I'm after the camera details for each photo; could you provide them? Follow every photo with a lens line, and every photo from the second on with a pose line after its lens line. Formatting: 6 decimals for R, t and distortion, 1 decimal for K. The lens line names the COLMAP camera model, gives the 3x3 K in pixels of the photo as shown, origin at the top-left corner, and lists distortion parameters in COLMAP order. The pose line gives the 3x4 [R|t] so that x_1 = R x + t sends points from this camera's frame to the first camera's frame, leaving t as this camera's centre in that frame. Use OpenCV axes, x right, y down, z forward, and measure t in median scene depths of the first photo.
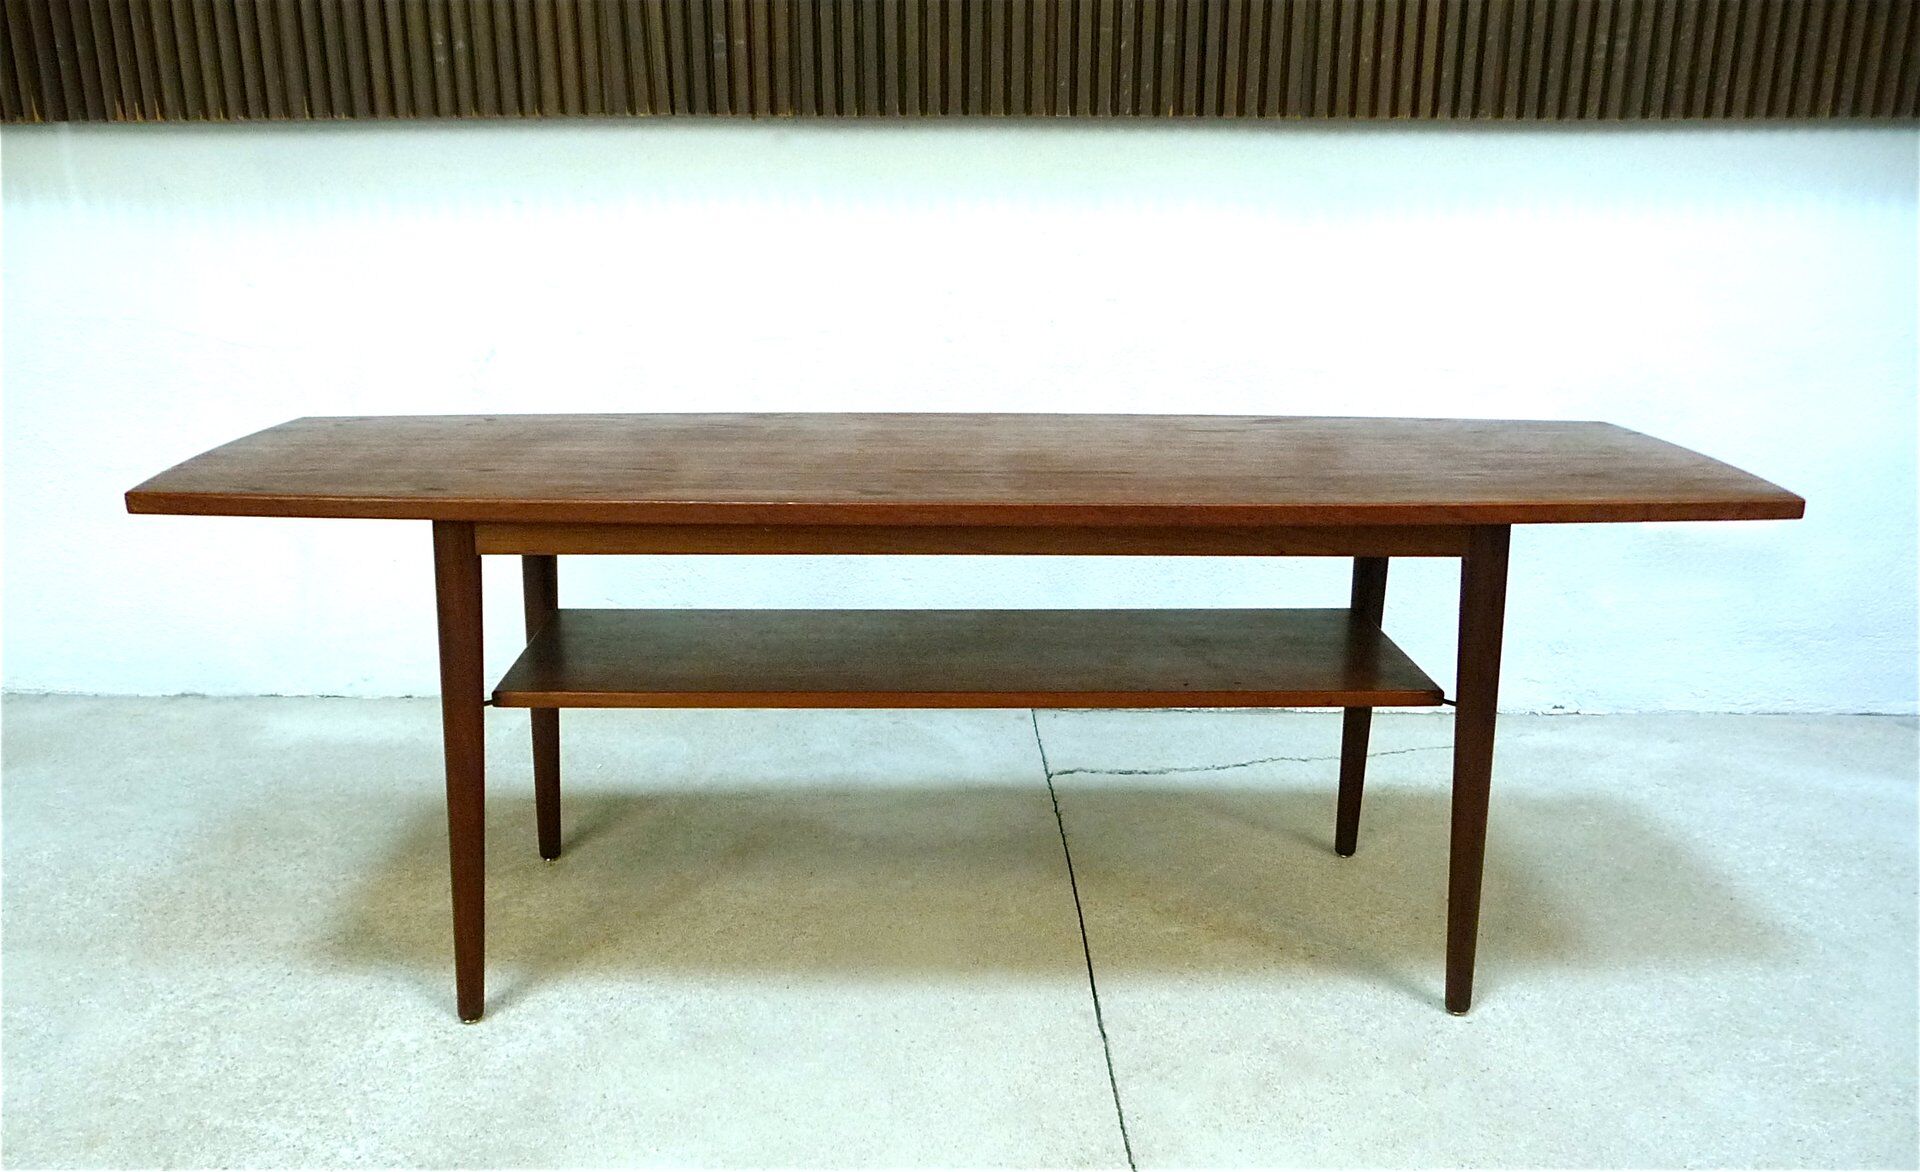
lens RADIAL K [[1598.2, 0, 957.3], [0, 1598.2, 724.2], [0, 0, 1]] dist [-0.038559, 0.028958]
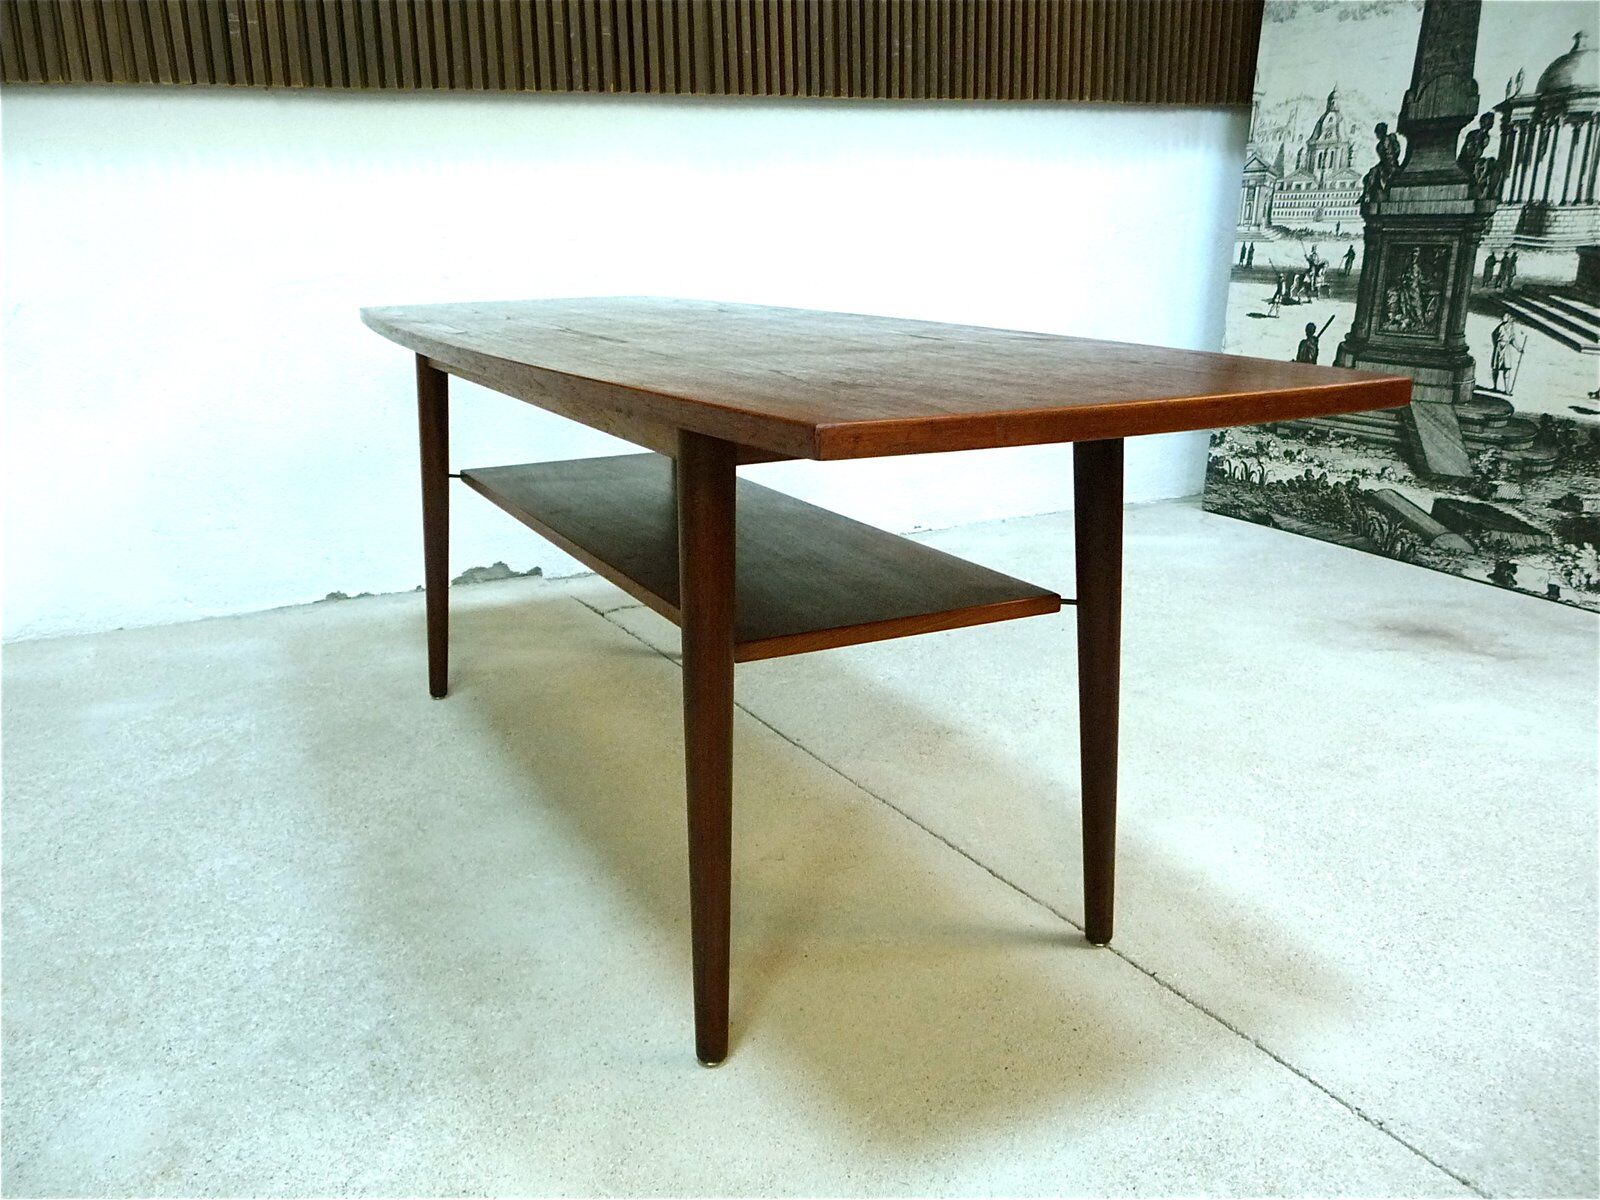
lens RADIAL K [[1372.0, 0, 792.9], [0, 1372.0, 605.6], [0, 0, 1]] dist [-0.031058, 0.016201]
pose [[0.890943, -0.141712, 0.431438, -0.273336], [0.172216, 0.984531, -0.032252, 0.086886], [-0.420193, 0.103035, 0.901566, -0.010716]]
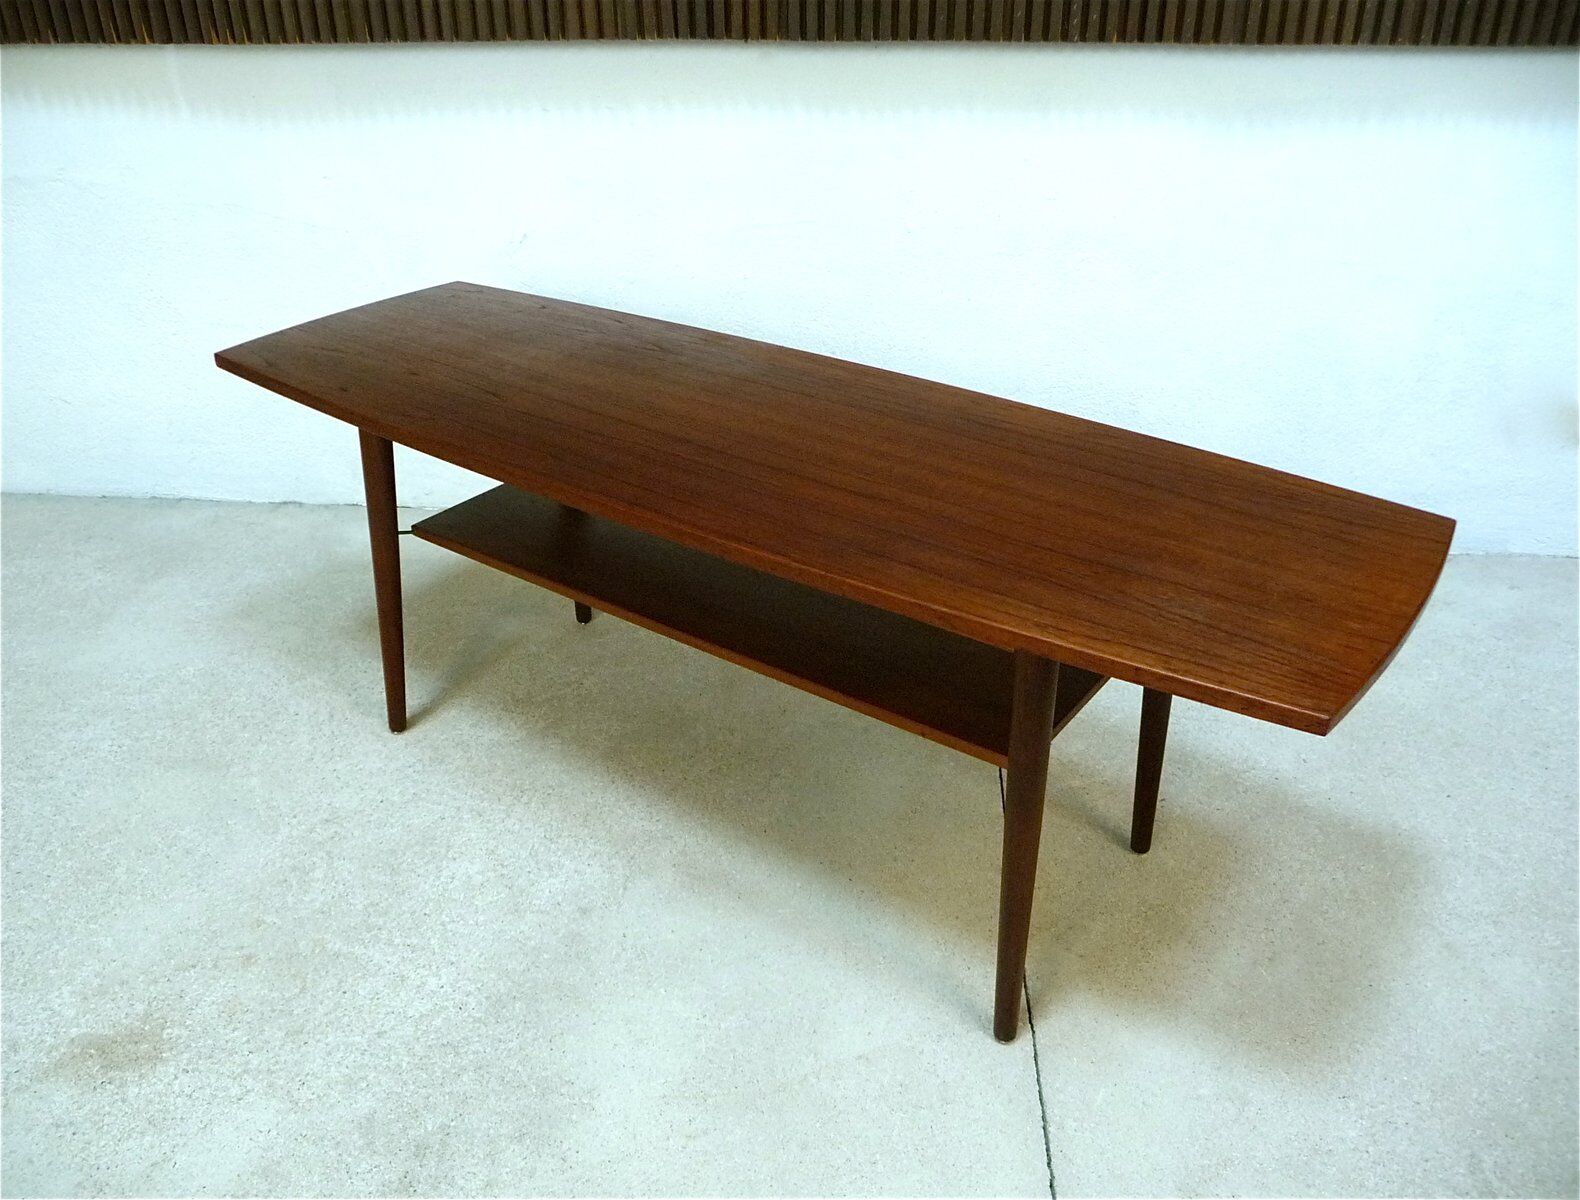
lens RADIAL K [[1320.6, 0, 787.7], [0, 1320.6, 597.5], [0, 0, 1]] dist [-0.042147, 0.034198]
pose [[0.996278, 0.035761, -0.078435, -0.009694], [-0.021814, 0.984864, 0.171949, -0.152215], [0.083397, -0.169598, 0.981978, 0.001917]]
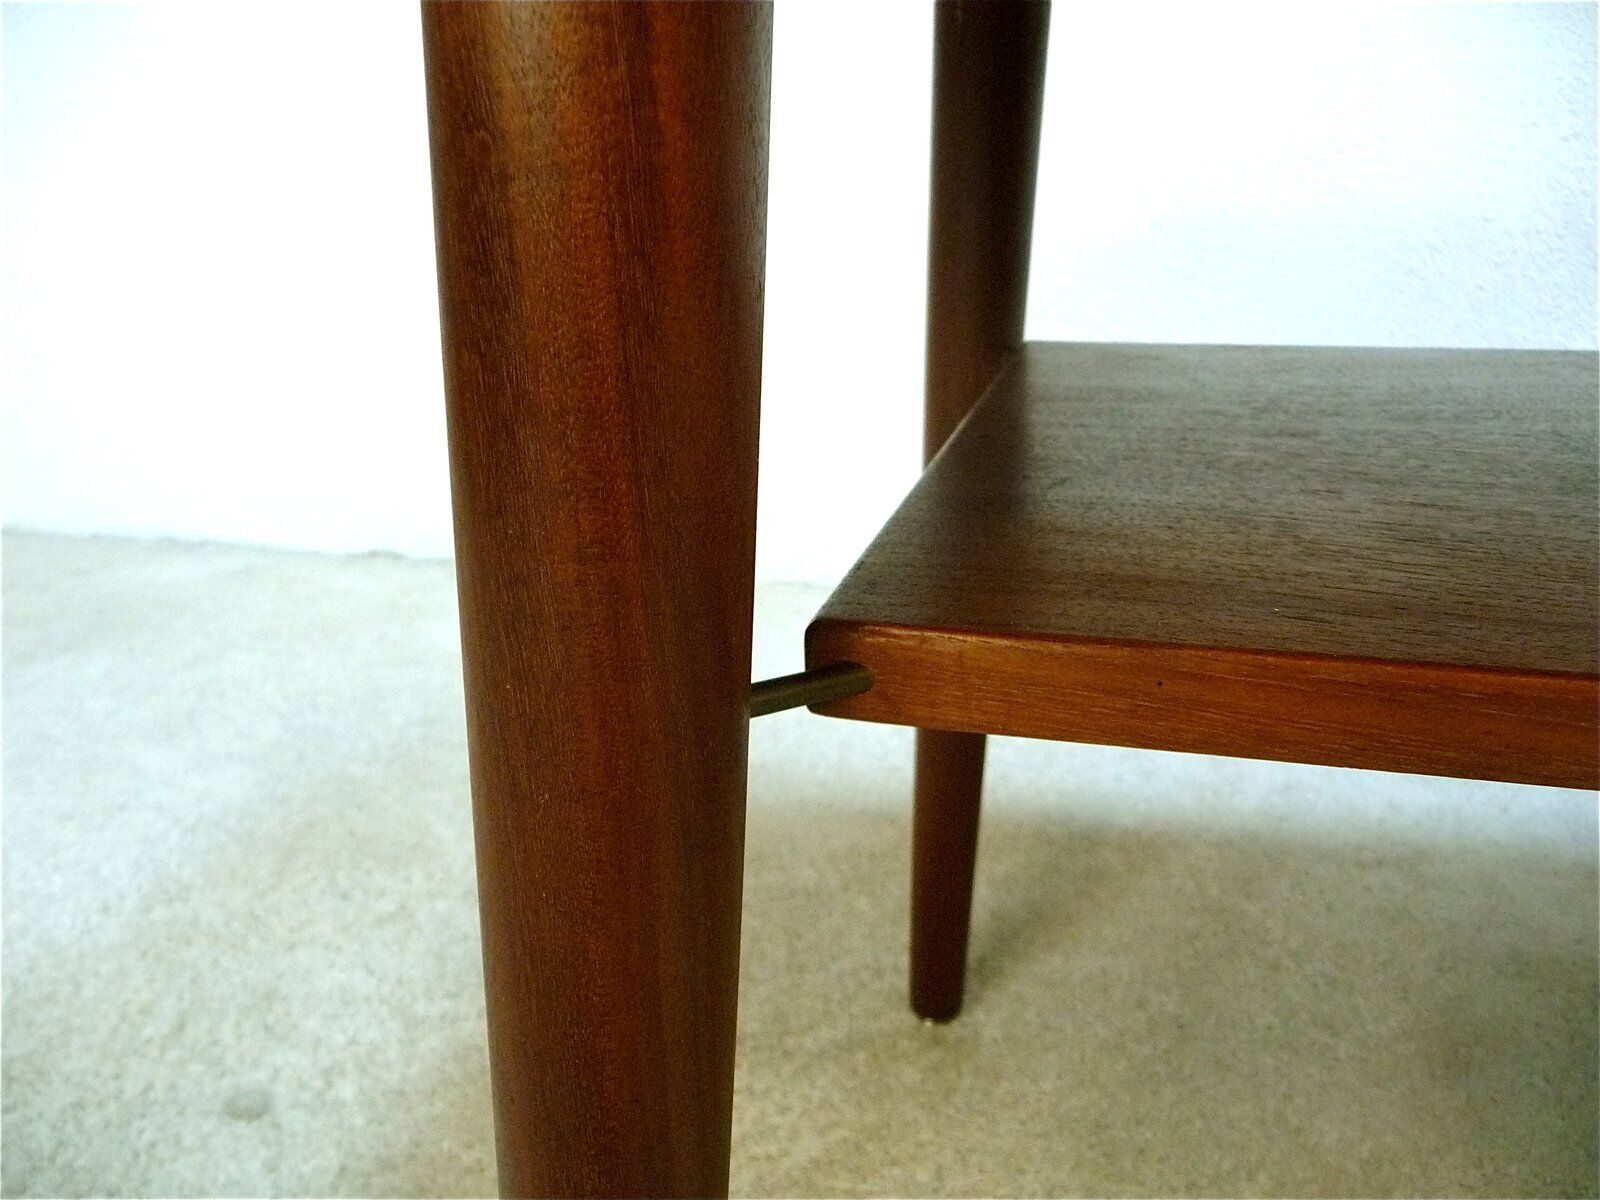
lens RADIAL K [[1315.2, 0, 800.0], [0, 1315.2, 600.0], [0, 0, 1]] dist [-0.049253, 0.049475]
pose [[0.953137, 0.063945, -0.295705, -0.177709], [-0.065120, 0.997860, 0.005885, -0.015828], [0.295449, 0.013648, 0.955261, 0.611271]]
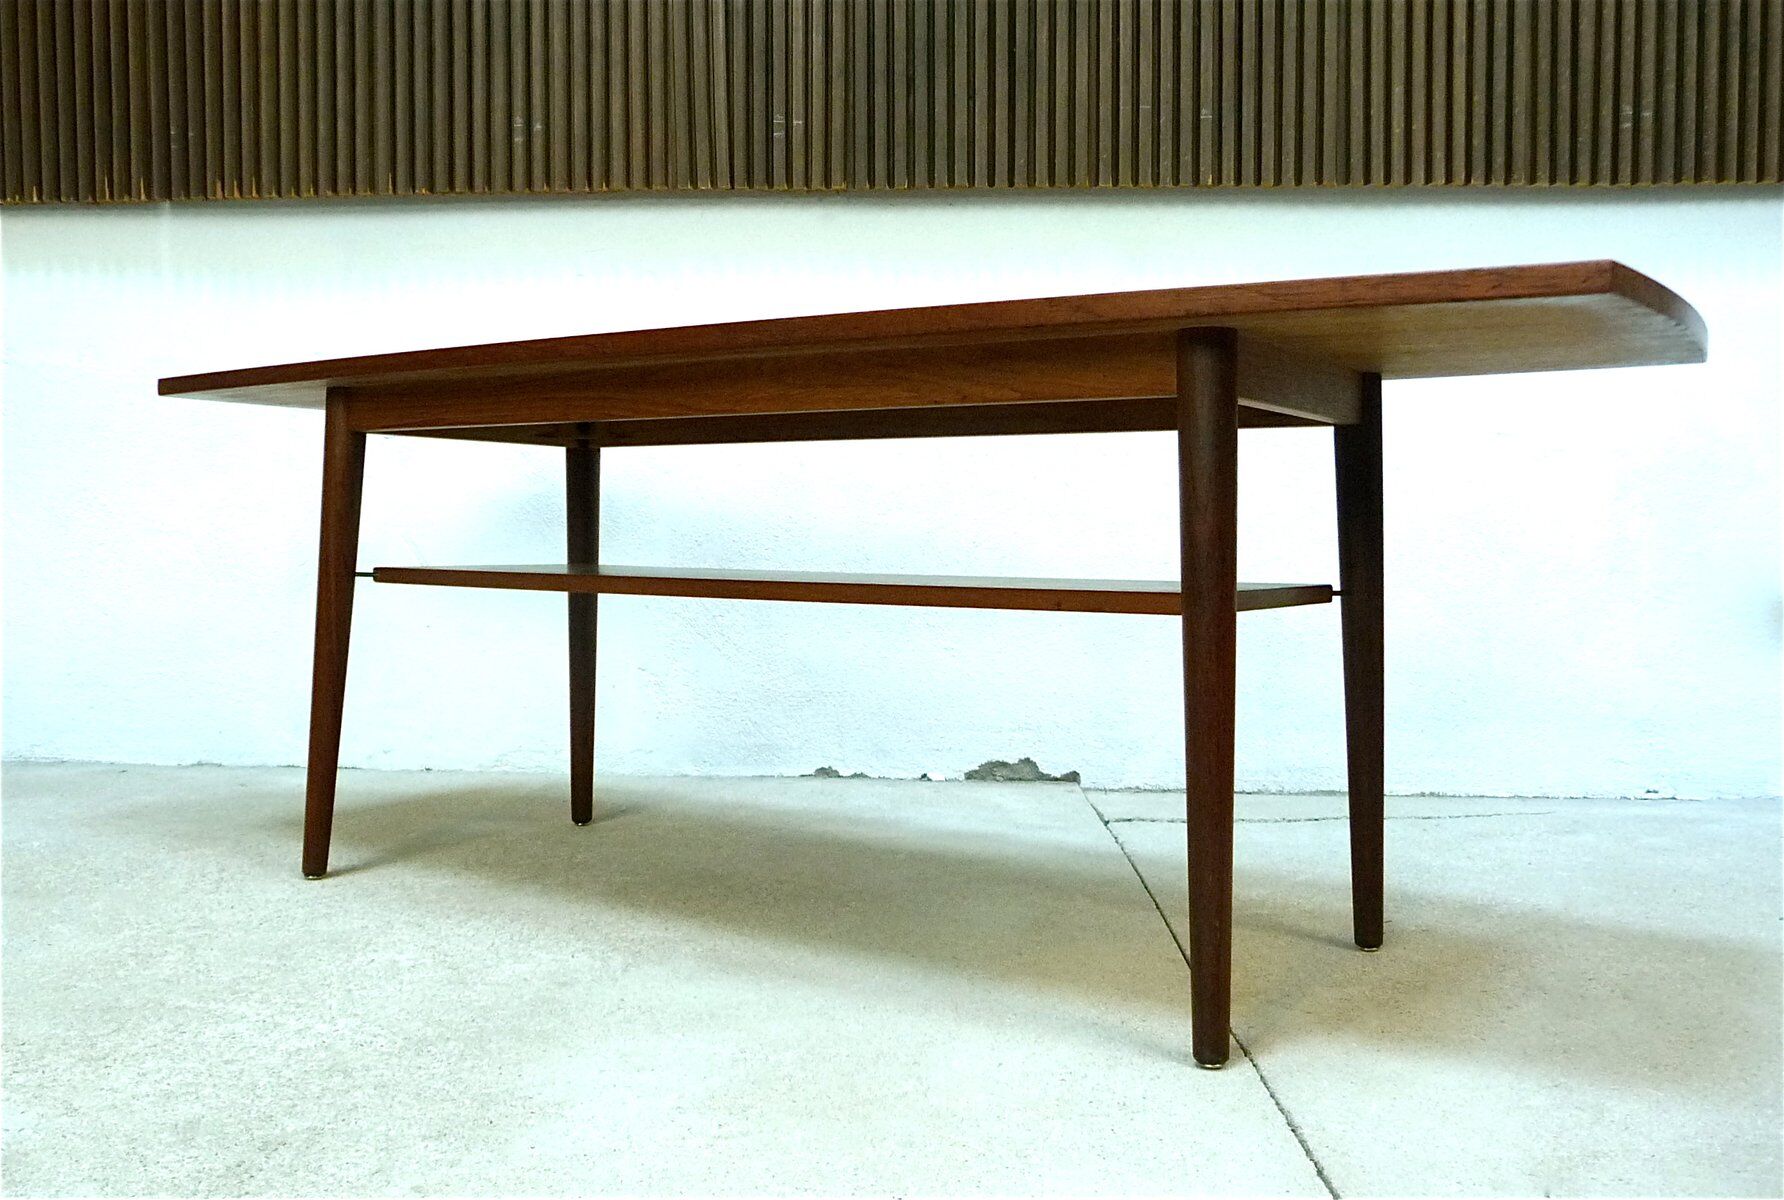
lens RADIAL K [[1579.9, 0, 875.7], [0, 1579.9, 615.2], [0, 0, 1]] dist [-0.036182, 0.021609]
pose [[0.998452, 0.003492, -0.055519, -0.025552], [-0.019175, 0.958468, -0.284555, 0.184907], [0.052219, 0.285179, 0.957051, 0.088710]]
